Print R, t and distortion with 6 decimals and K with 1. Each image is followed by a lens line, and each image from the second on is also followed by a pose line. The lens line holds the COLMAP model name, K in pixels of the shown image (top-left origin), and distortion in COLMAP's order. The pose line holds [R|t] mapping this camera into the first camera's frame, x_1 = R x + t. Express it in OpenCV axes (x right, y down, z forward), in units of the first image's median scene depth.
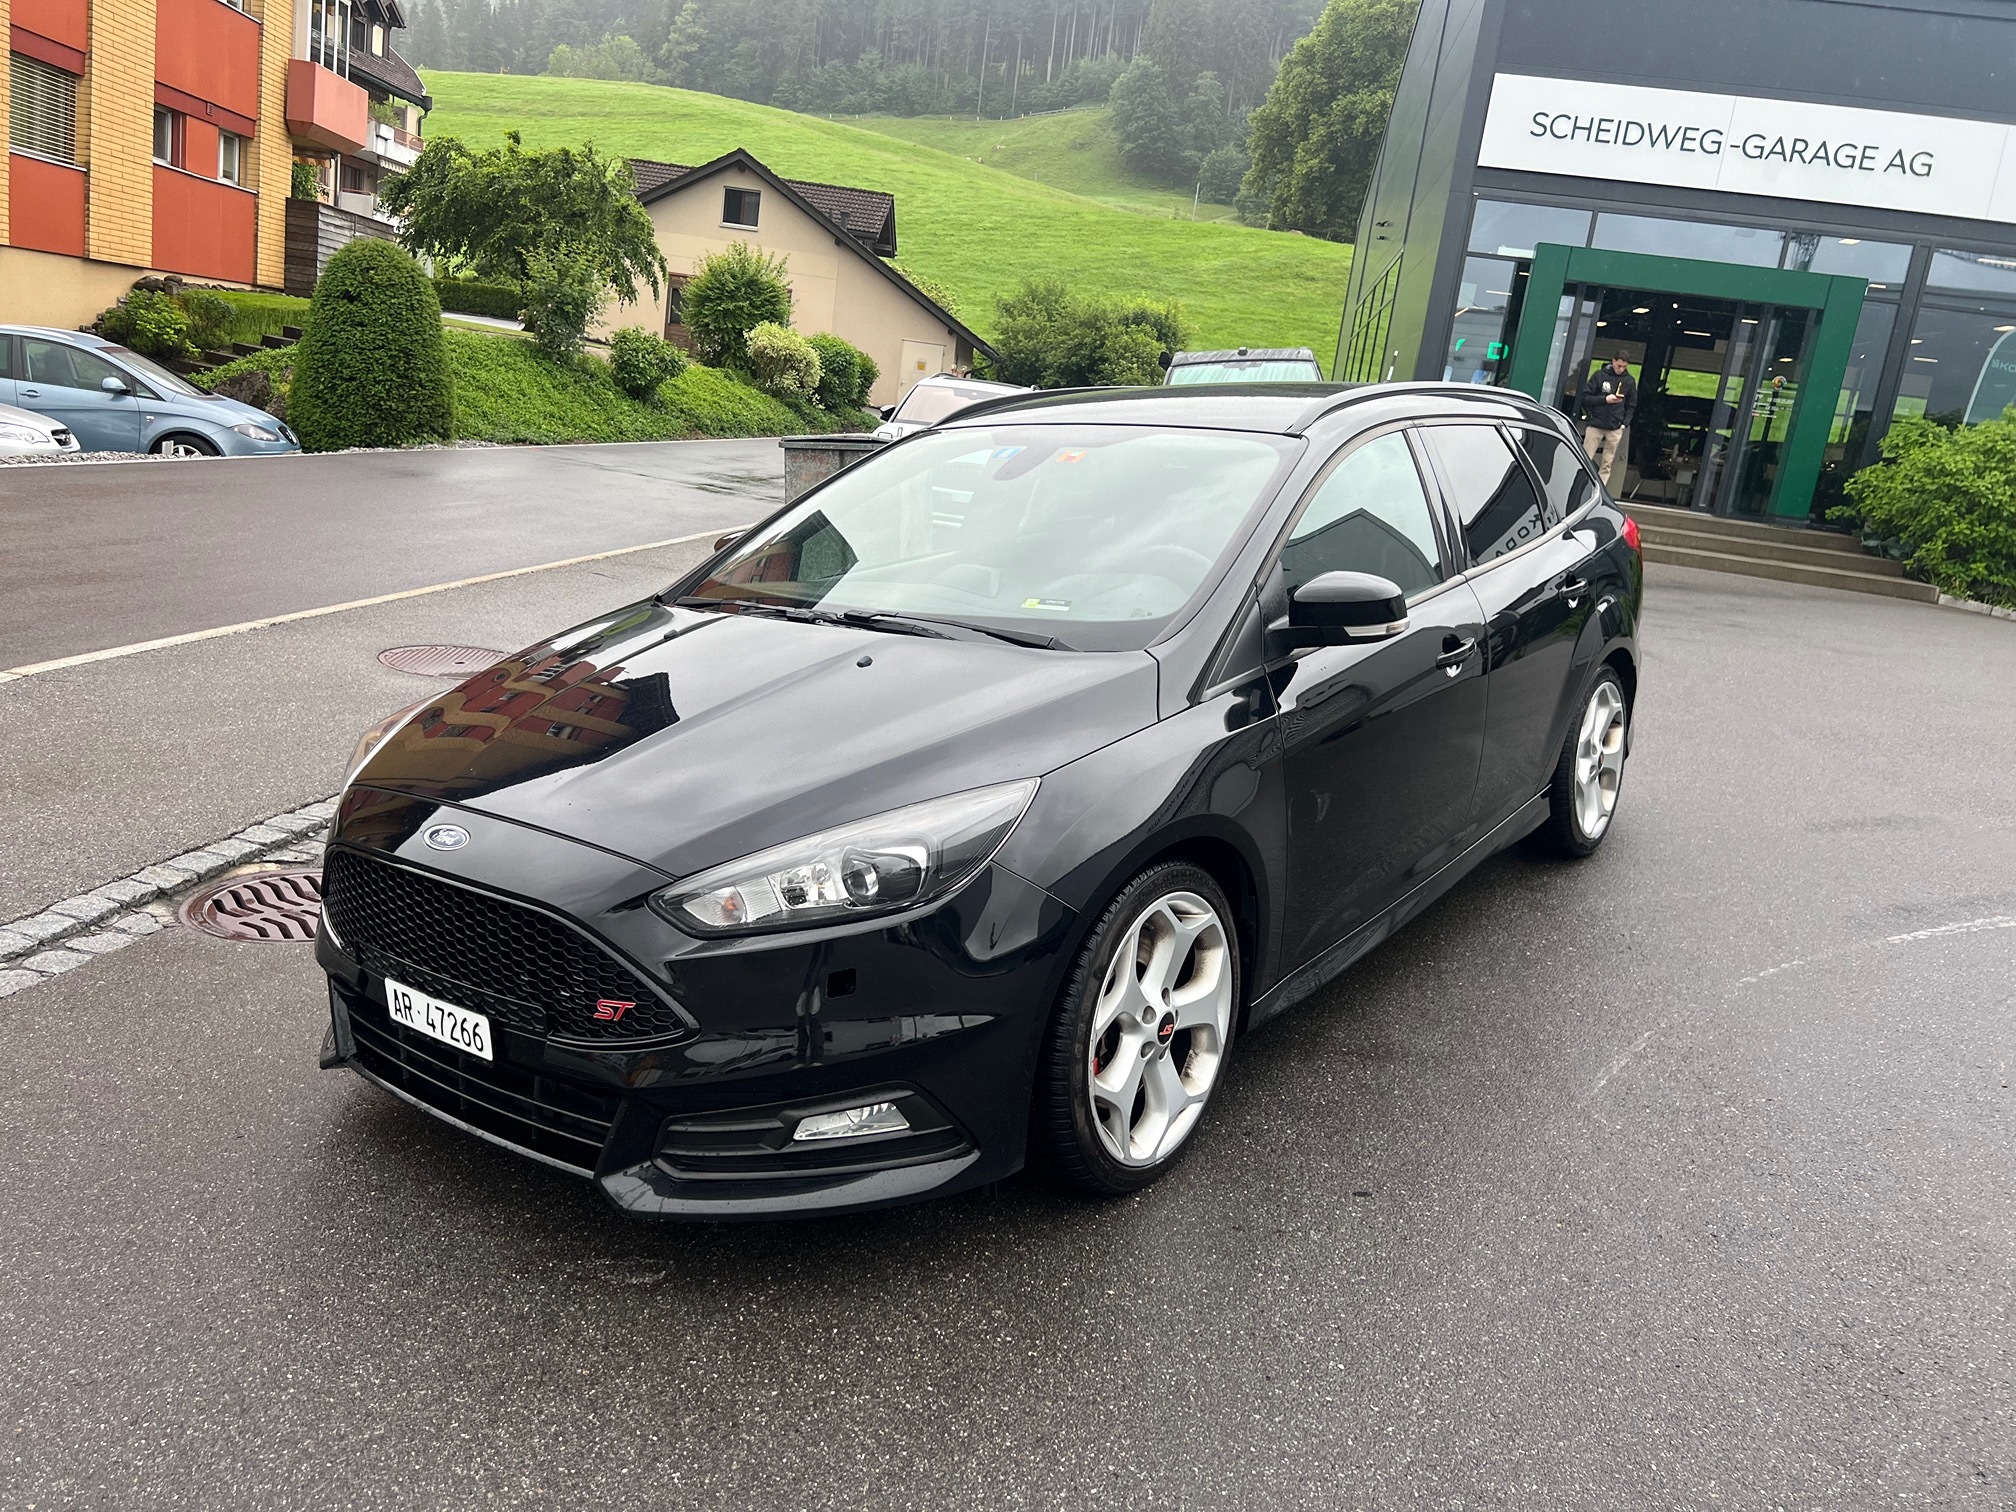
lens RADIAL K [[1522.2, 0, 999.6], [0, 1522.2, 757.4], [0, 0, 1]] dist [0.056864, -0.061411]
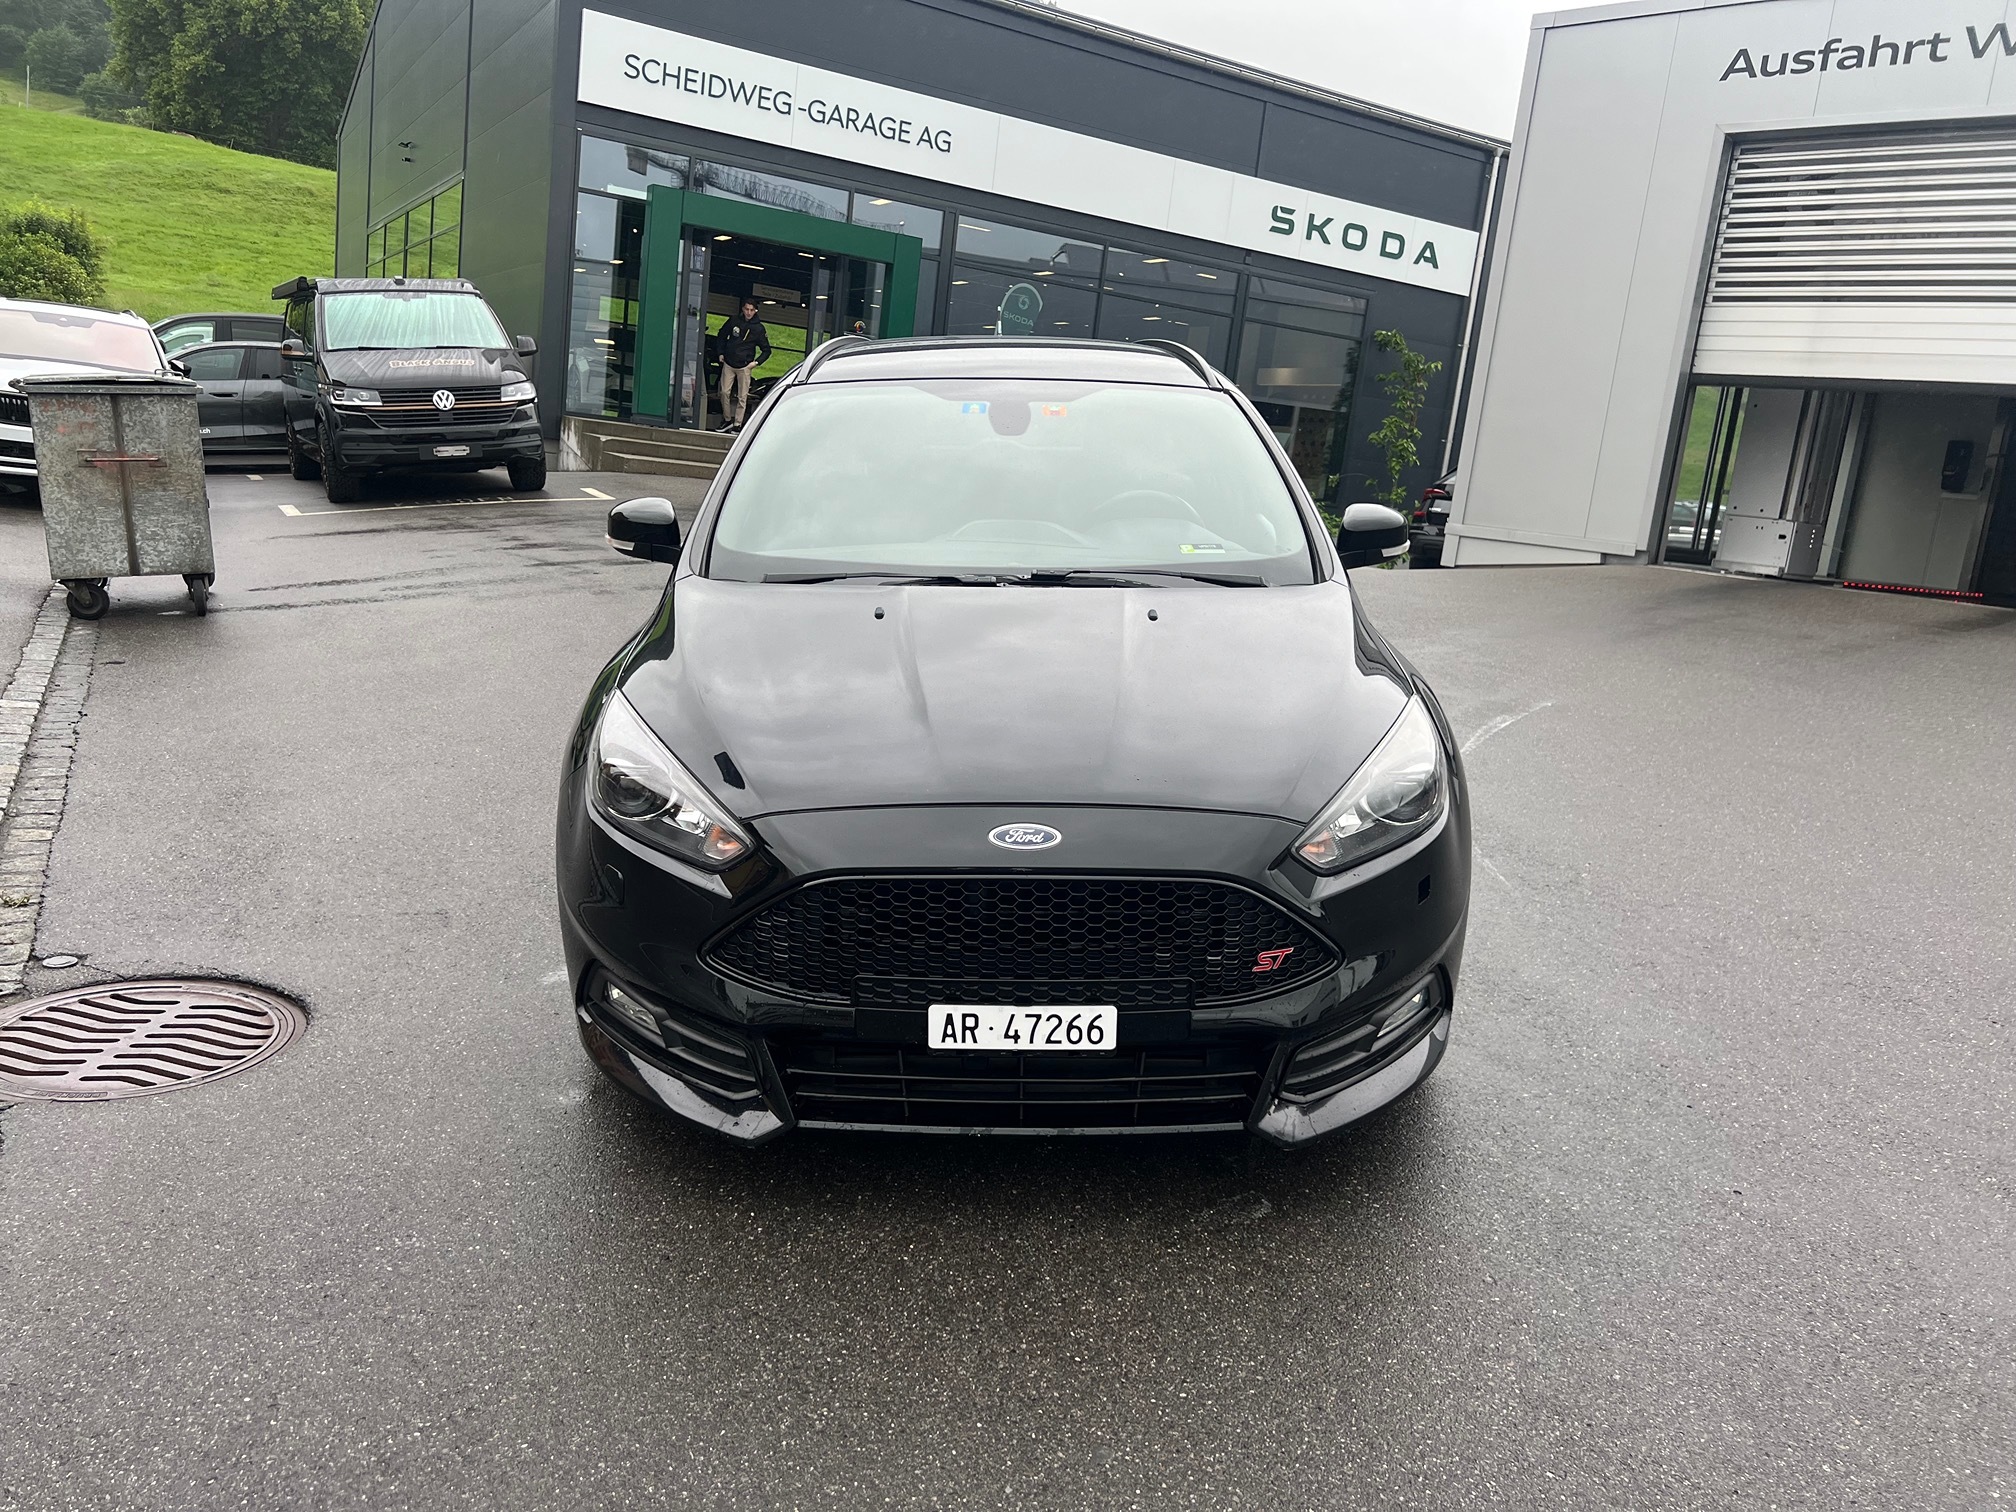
lens RADIAL K [[1522.2, 0, 1016.6], [0, 1522.2, 749.1], [0, 0, 1]] dist [0.056864, -0.061411]
pose [[0.788319, -0.149975, 0.596708, -0.126894], [0.128077, 0.988592, 0.079266, -0.010485], [-0.601788, 0.013937, 0.798534, 0.034732]]
